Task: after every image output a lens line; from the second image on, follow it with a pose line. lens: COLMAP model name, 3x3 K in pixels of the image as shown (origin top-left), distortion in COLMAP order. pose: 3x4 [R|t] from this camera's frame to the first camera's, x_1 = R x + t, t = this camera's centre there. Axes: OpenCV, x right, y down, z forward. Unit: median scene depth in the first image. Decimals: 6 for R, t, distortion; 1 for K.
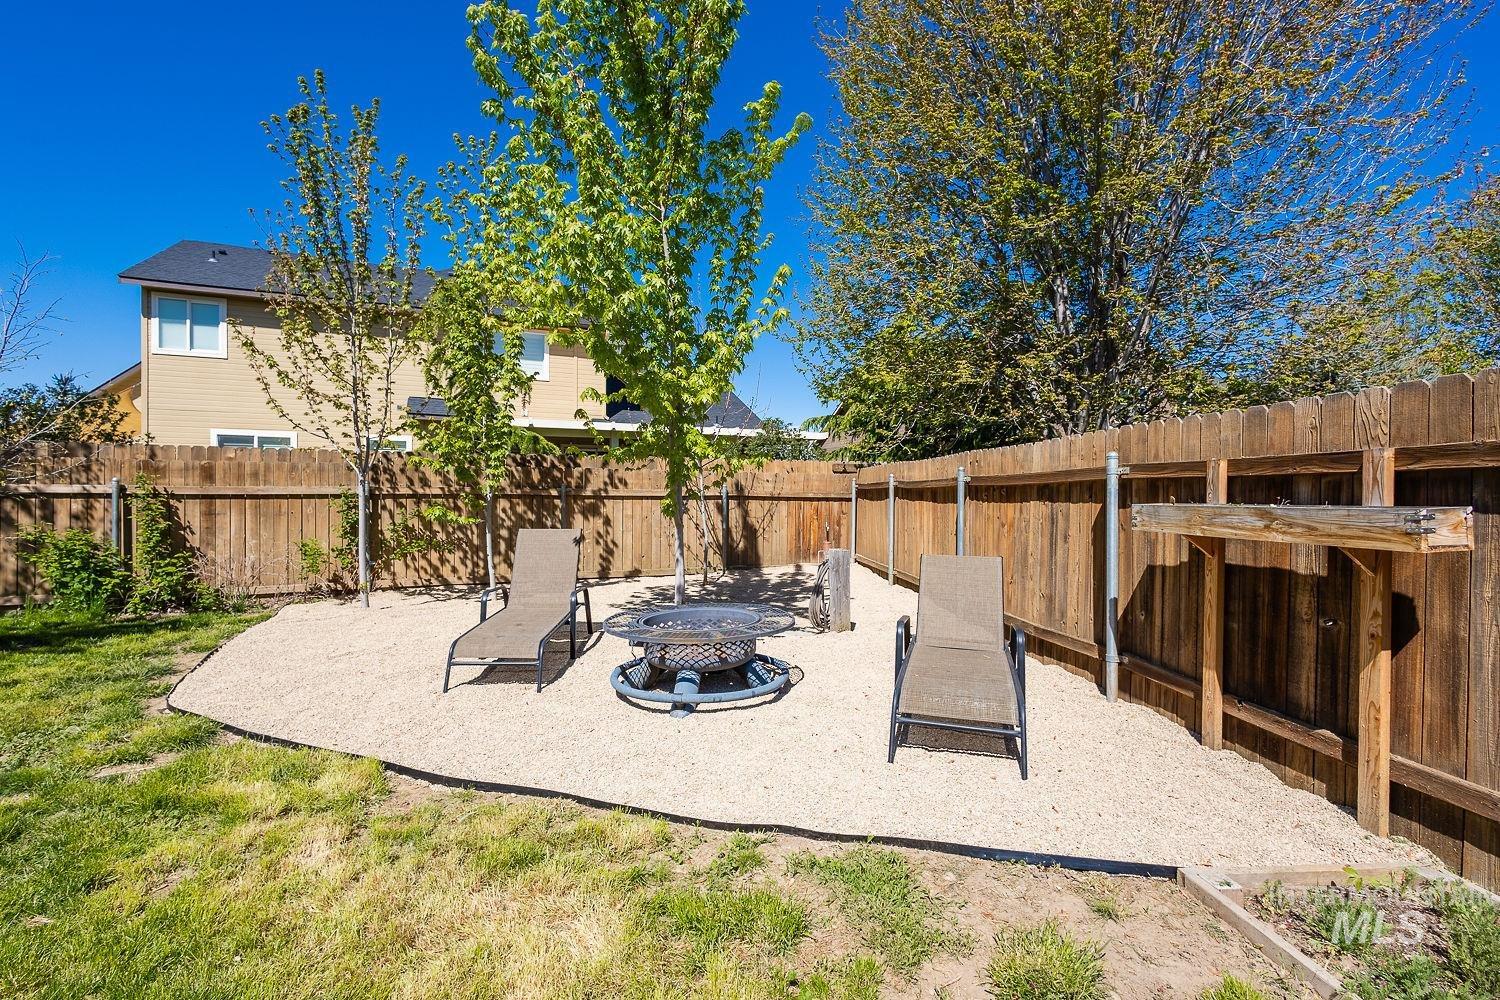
lens RADIAL K [[697.6, 0, 759.2], [0, 697.6, 494.7], [0, 0, 1]] dist [0.001548, -0.000208]
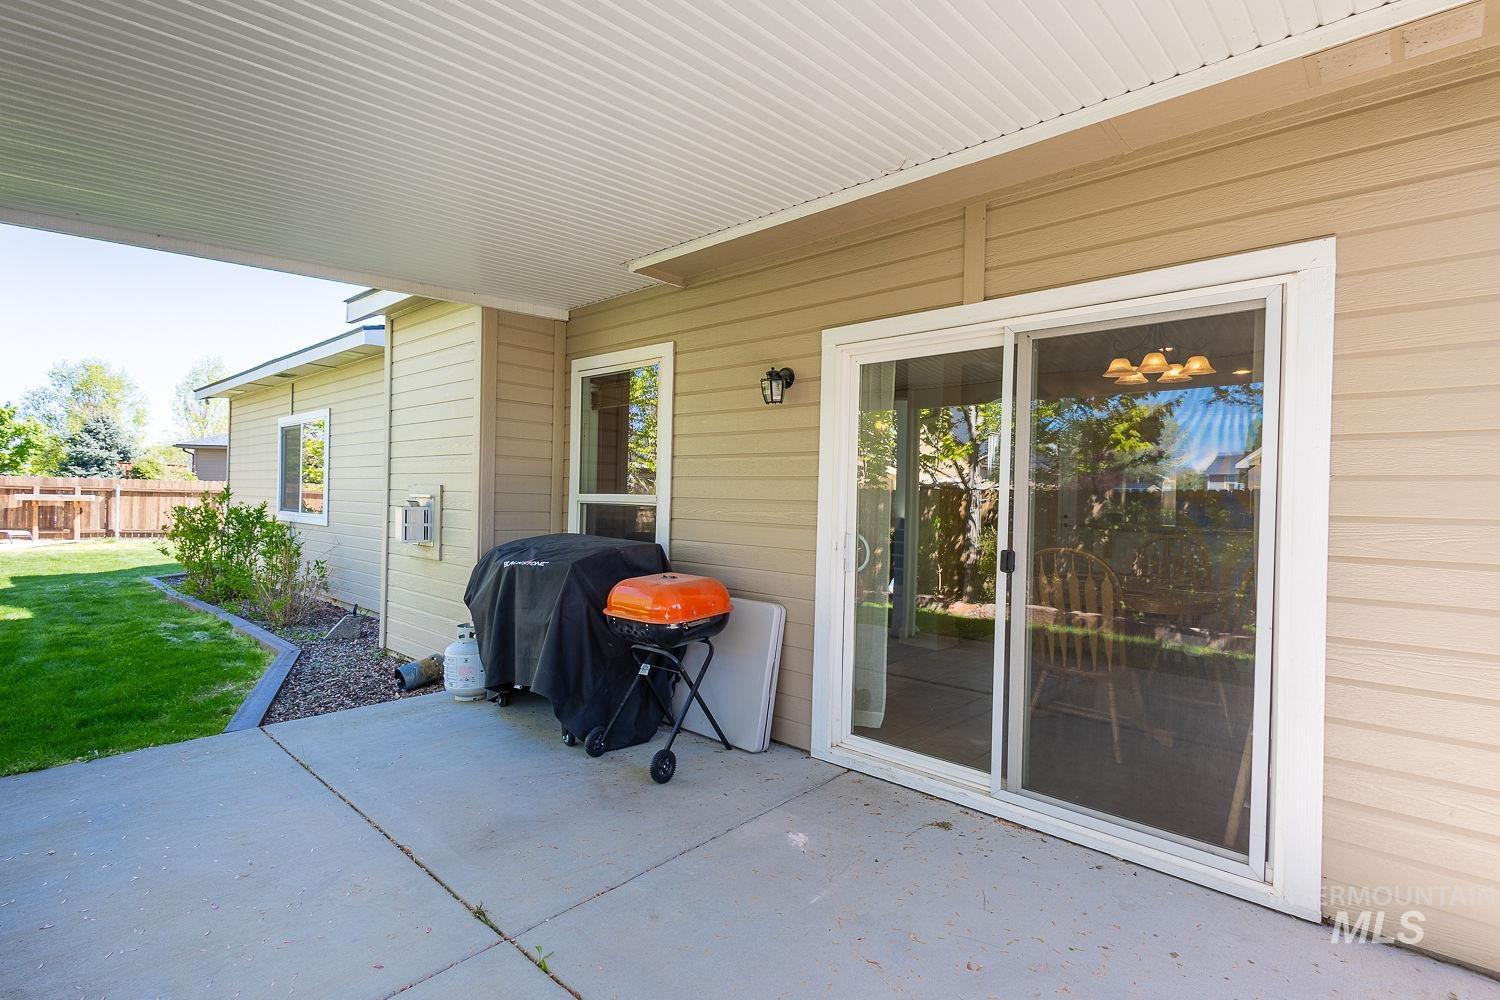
lens RADIAL K [[713.6, 0, 756.9], [0, 713.6, 502.1], [0, 0, 1]] dist [0.000834, -0.000881]
pose [[-0.401181, -0.019879, 0.915783, -3.008545], [-0.024757, 0.999635, 0.010854, -0.056914], [-0.915664, -0.018318, -0.401526, -0.850060]]
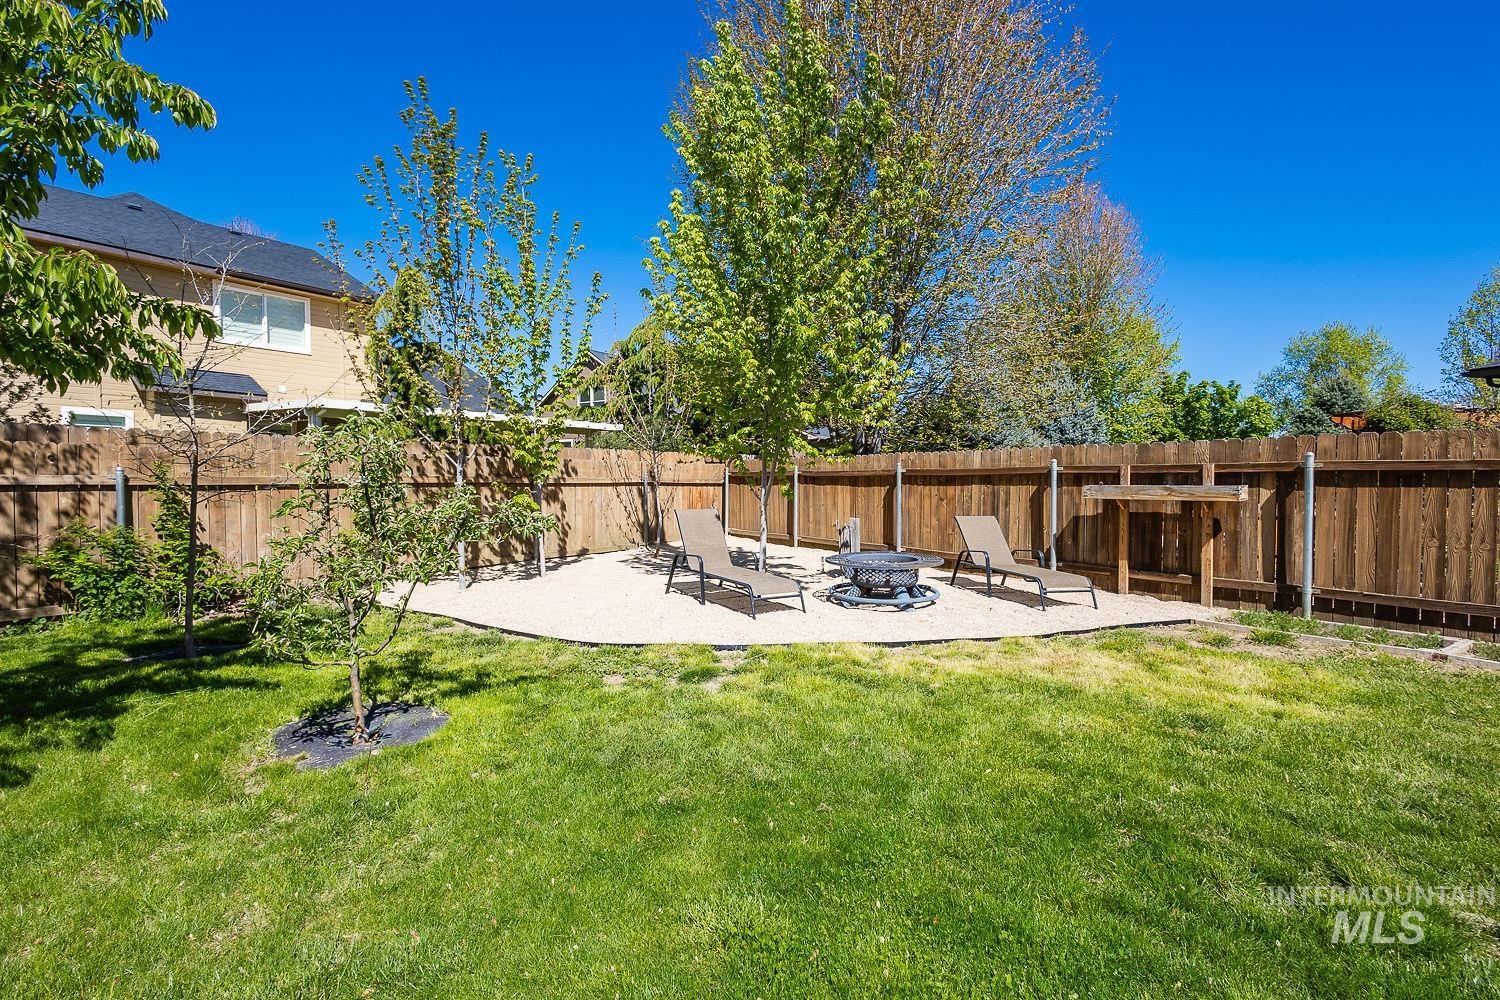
lens RADIAL K [[694.5, 0, 751.8], [0, 694.5, 499.0], [0, 0, 1]] dist [0.006417, -0.000327]
pose [[0.864512, -0.019071, 0.502249, -0.685313], [0.004782, 0.999547, 0.029724, -0.006490], [-0.502589, -0.023295, 0.864212, -0.146204]]
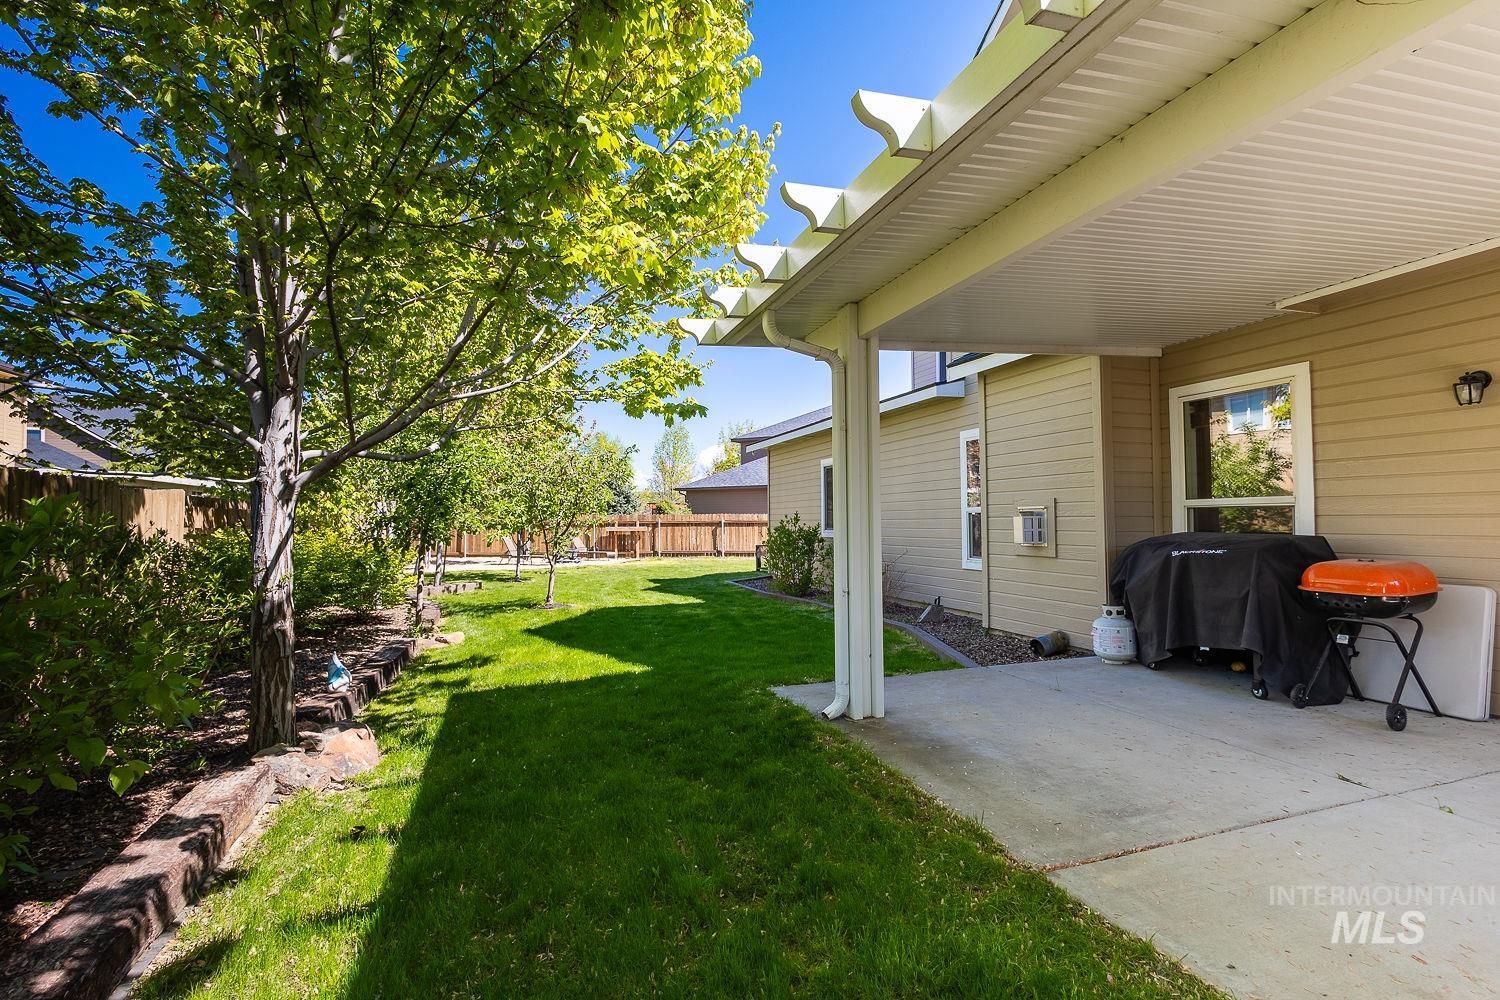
lens RADIAL K [[694.5, 0, 751.8], [0, 694.5, 499.0], [0, 0, 1]] dist [0.006417, -0.000327]
pose [[0.093169, 0.026509, 0.995297, -3.144739], [0.005258, 0.999618, -0.027116, -0.035607], [-0.995636, 0.007759, 0.092994, -0.552586]]
